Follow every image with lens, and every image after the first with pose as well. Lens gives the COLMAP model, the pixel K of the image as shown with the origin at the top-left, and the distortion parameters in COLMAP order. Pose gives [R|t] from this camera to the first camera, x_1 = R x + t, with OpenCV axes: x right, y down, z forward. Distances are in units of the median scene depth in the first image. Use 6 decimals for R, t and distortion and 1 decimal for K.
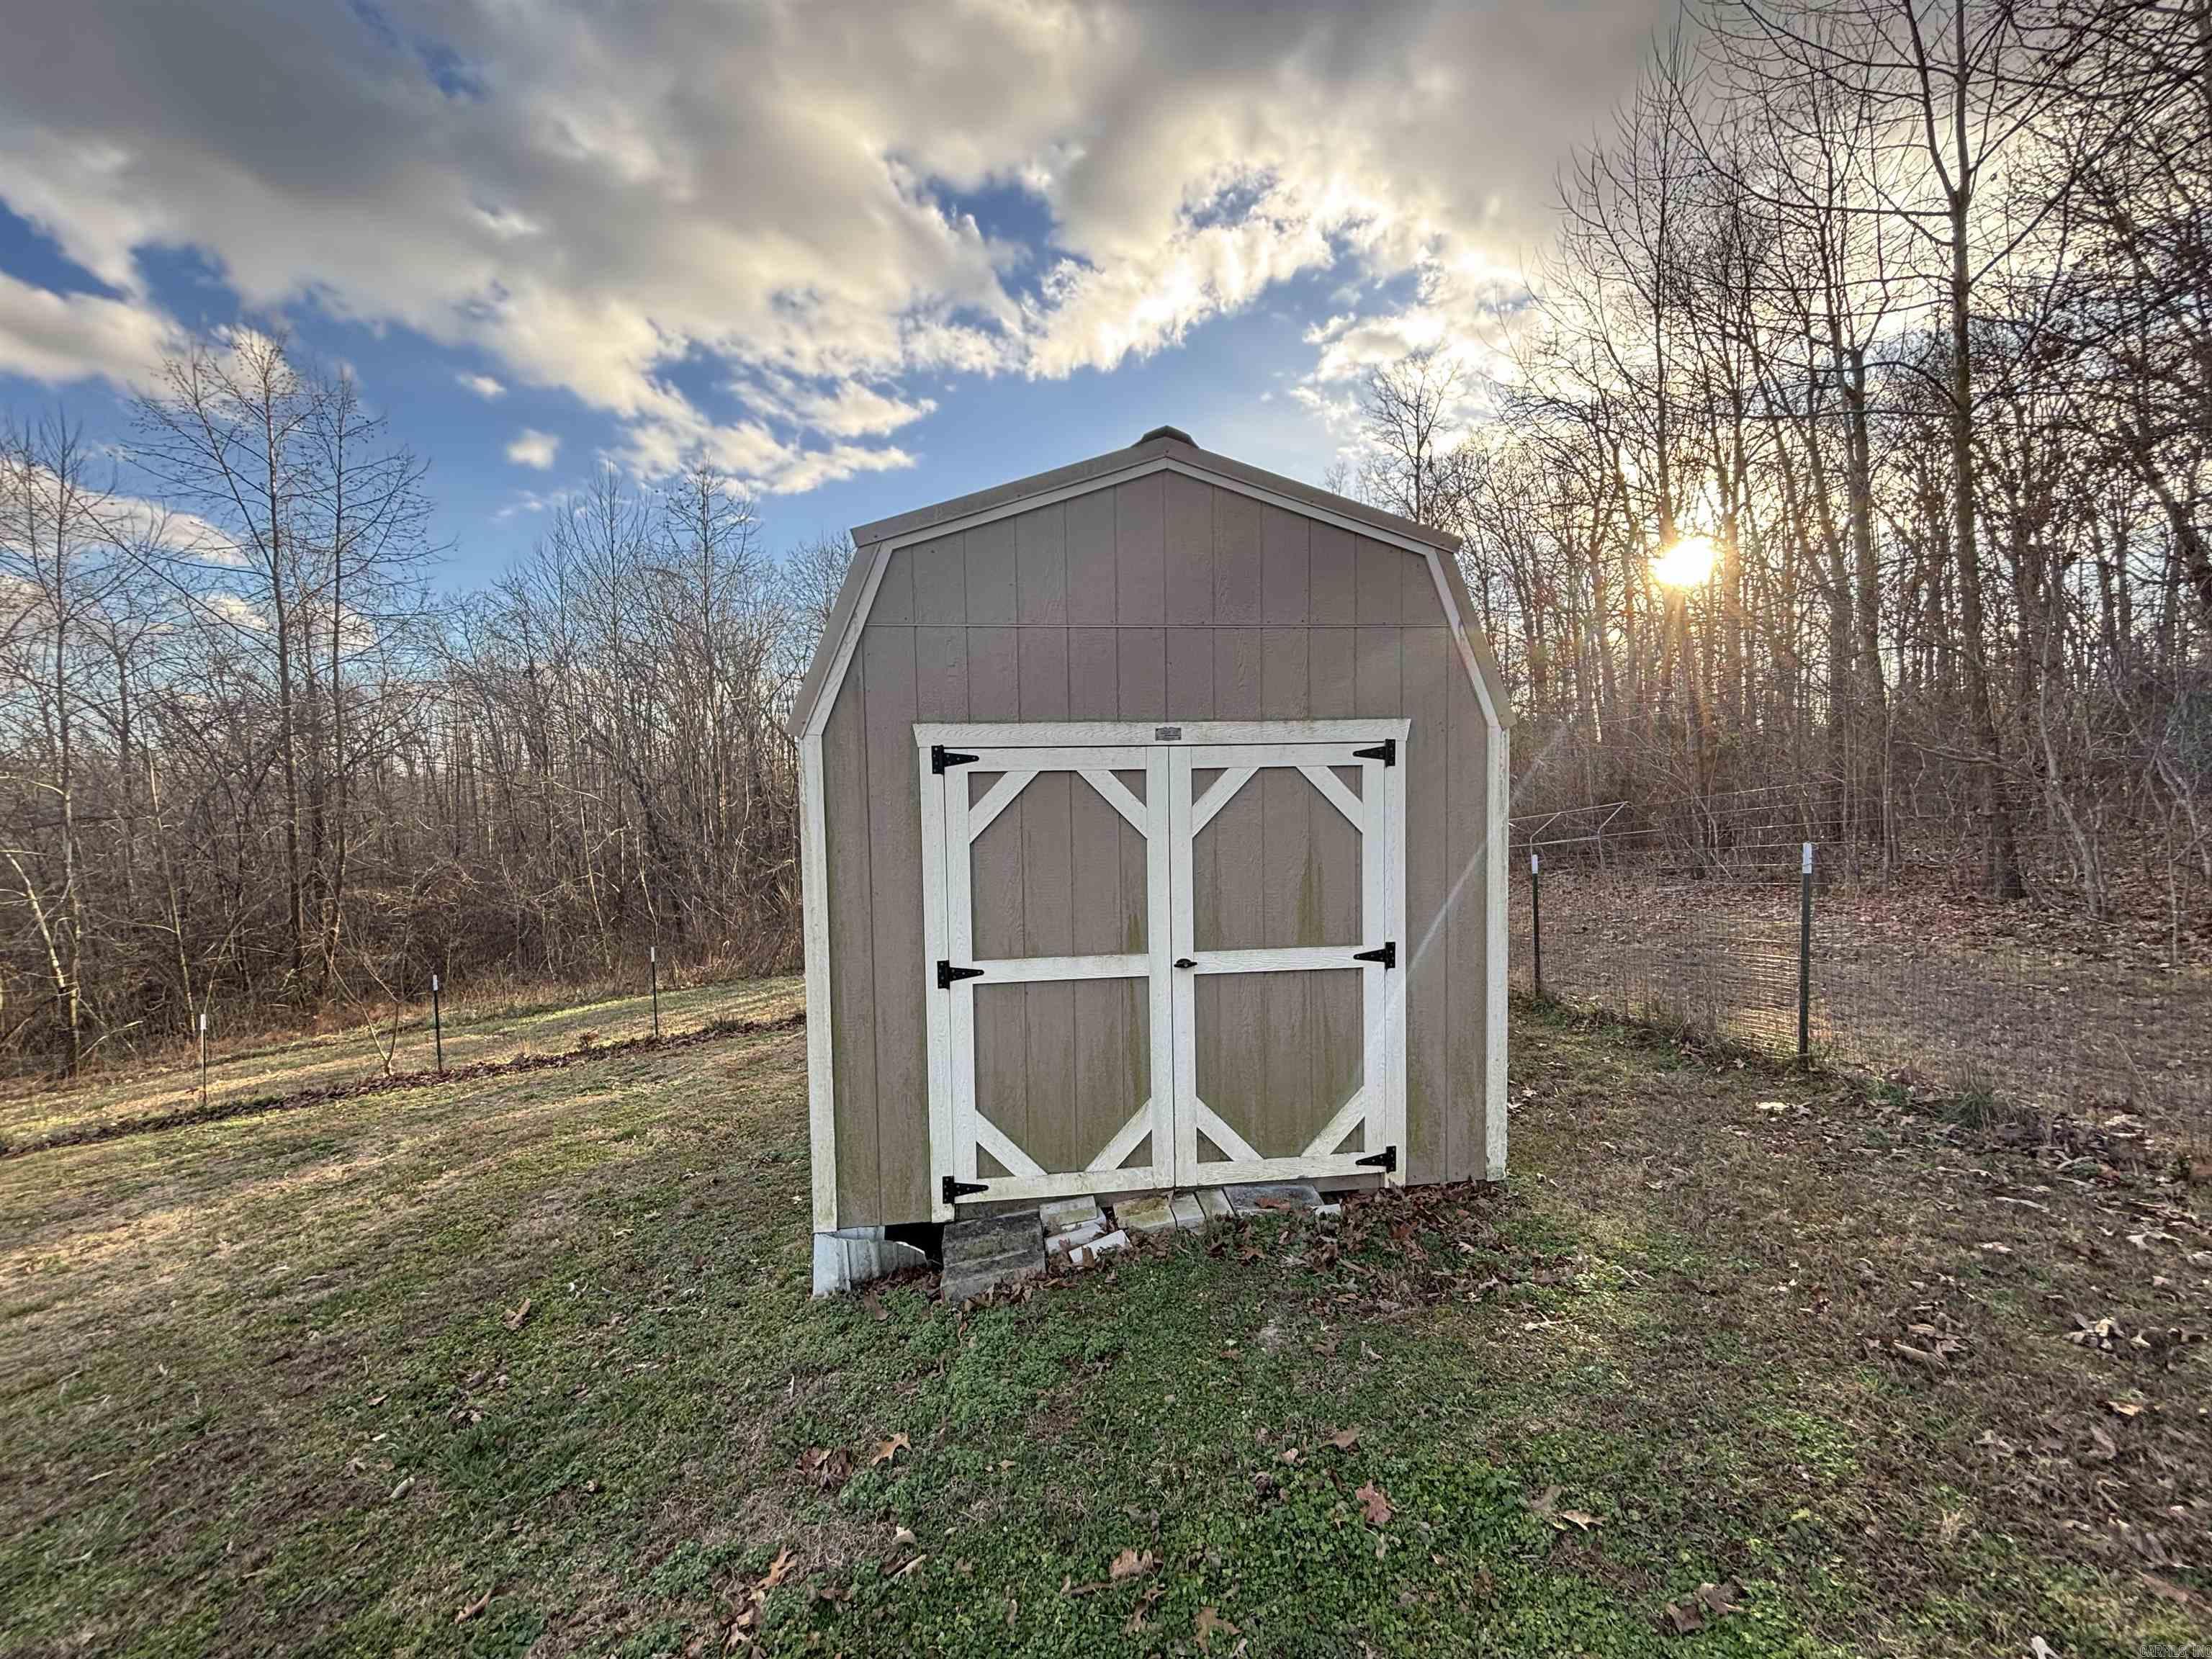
lens RADIAL K [[894.6, 0, 1102.9], [0, 894.6, 823.9], [0, 0, 1]] dist [0.007565, -0.002798]
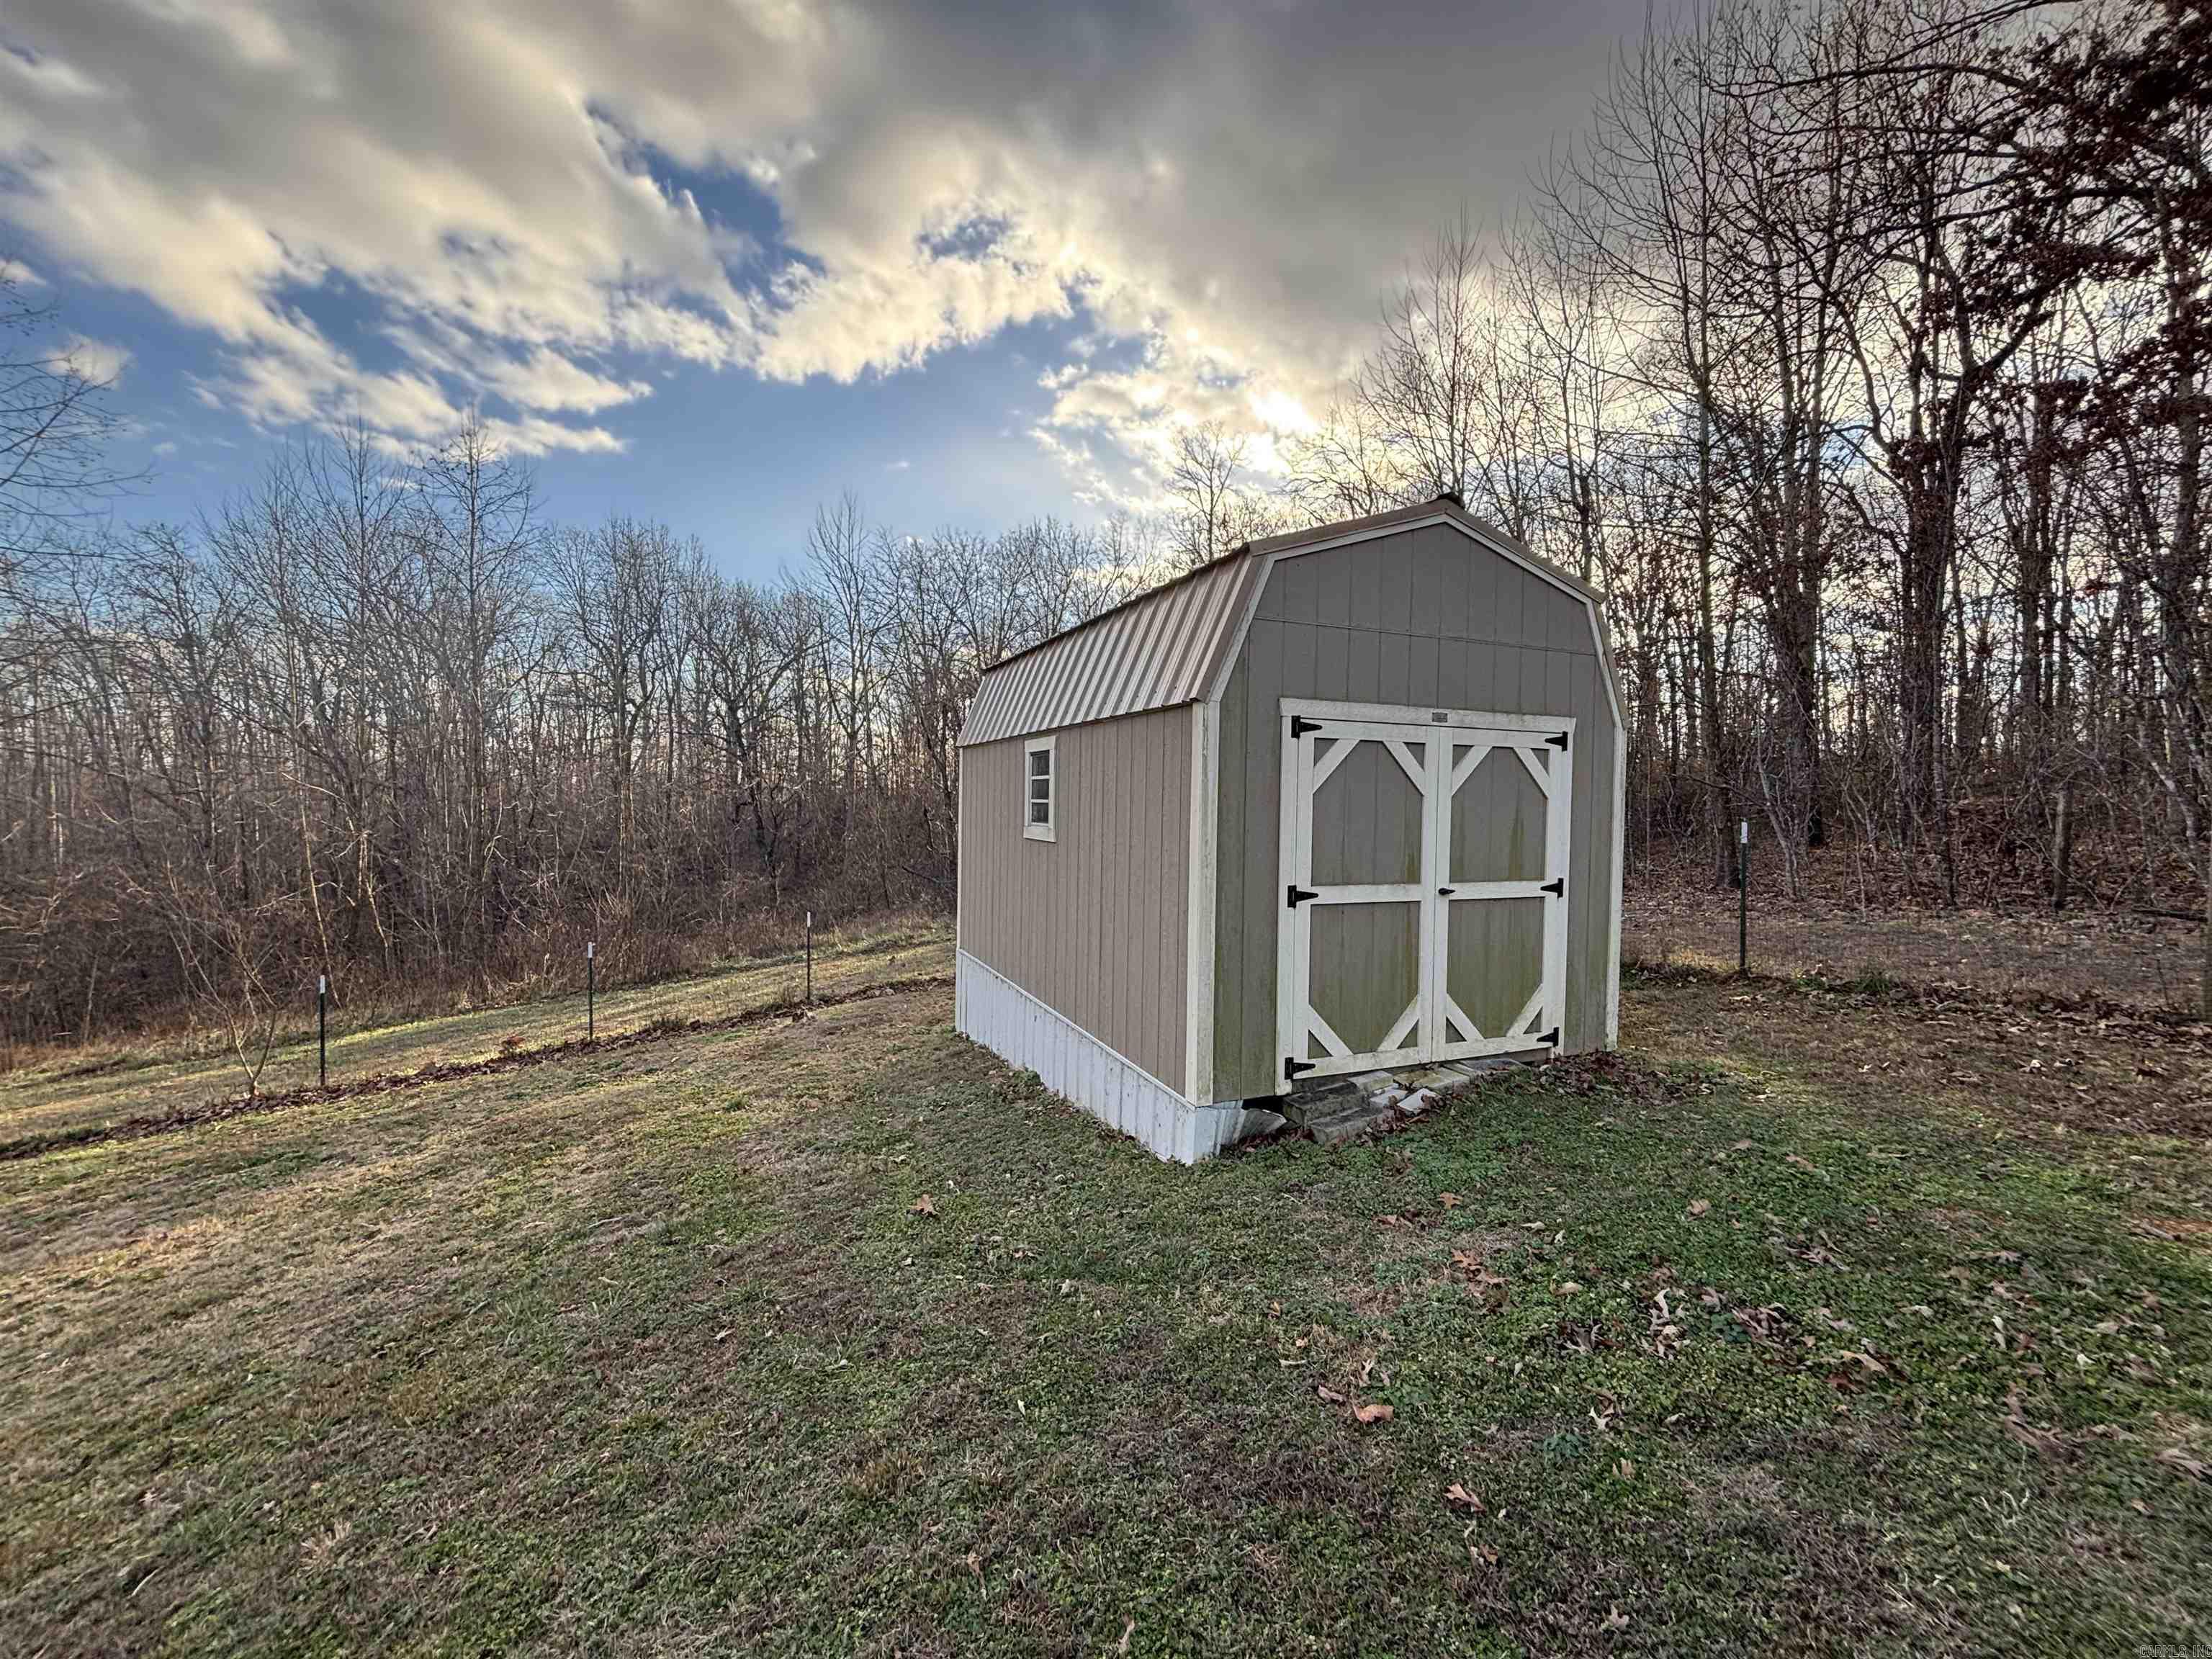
lens RADIAL K [[894.6, 0, 1102.9], [0, 894.6, 823.9], [0, 0, 1]] dist [0.007565, -0.002798]
pose [[0.960060, 0.024469, 0.278722, -0.759413], [-0.016314, 0.999369, -0.031540, 0.105856], [-0.279318, 0.025733, 0.959854, -0.136697]]
